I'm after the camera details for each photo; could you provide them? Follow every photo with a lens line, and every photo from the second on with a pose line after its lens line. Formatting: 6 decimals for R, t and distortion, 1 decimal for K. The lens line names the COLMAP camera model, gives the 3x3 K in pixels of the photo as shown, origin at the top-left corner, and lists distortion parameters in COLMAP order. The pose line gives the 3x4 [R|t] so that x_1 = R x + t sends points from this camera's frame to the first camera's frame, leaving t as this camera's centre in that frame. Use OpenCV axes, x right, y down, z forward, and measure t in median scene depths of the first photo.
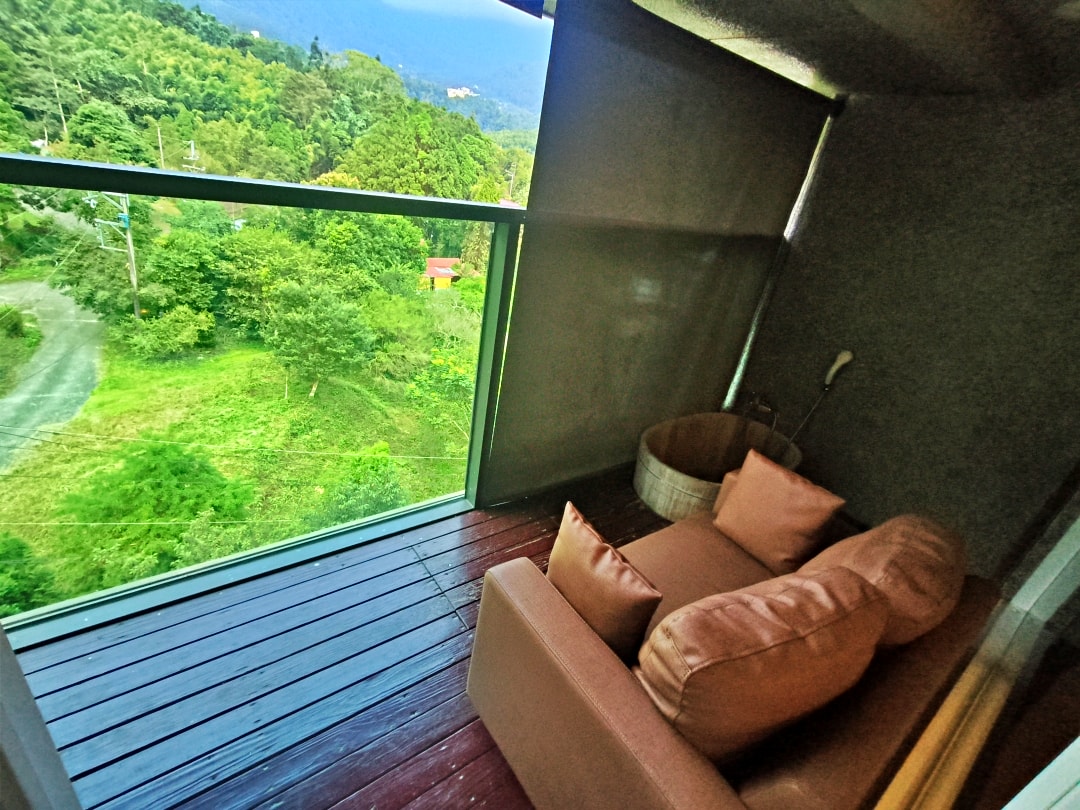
lens RADIAL K [[540.6, 0, 540.0], [0, 540.6, 405.0], [0, 0, 1]] dist [0.000429, -0.000377]
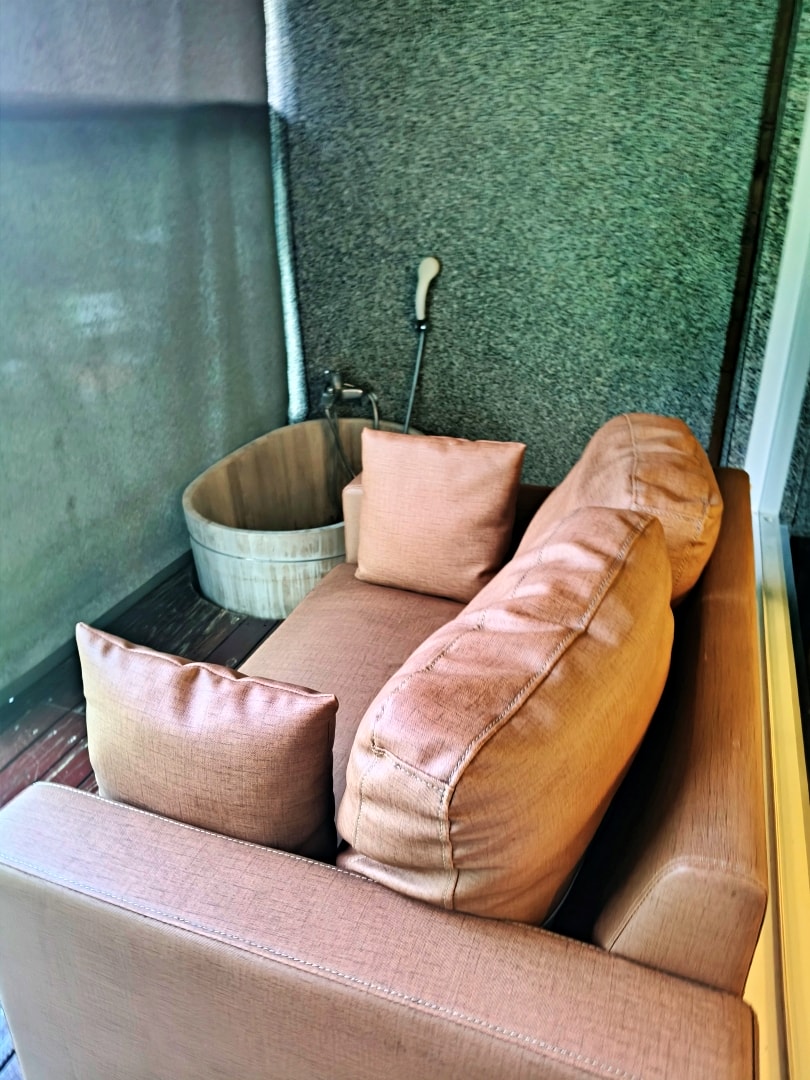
lens RADIAL K [[791.5, 0, 405.0], [0, 791.5, 540.0], [0, 0, 1]] dist [-0.004144, -0.004463]
pose [[0.817809, -0.377052, 0.434765, 0.013855], [0.381647, 0.920782, 0.080660, 0.161731], [-0.430737, 0.099963, 0.896924, 0.265106]]
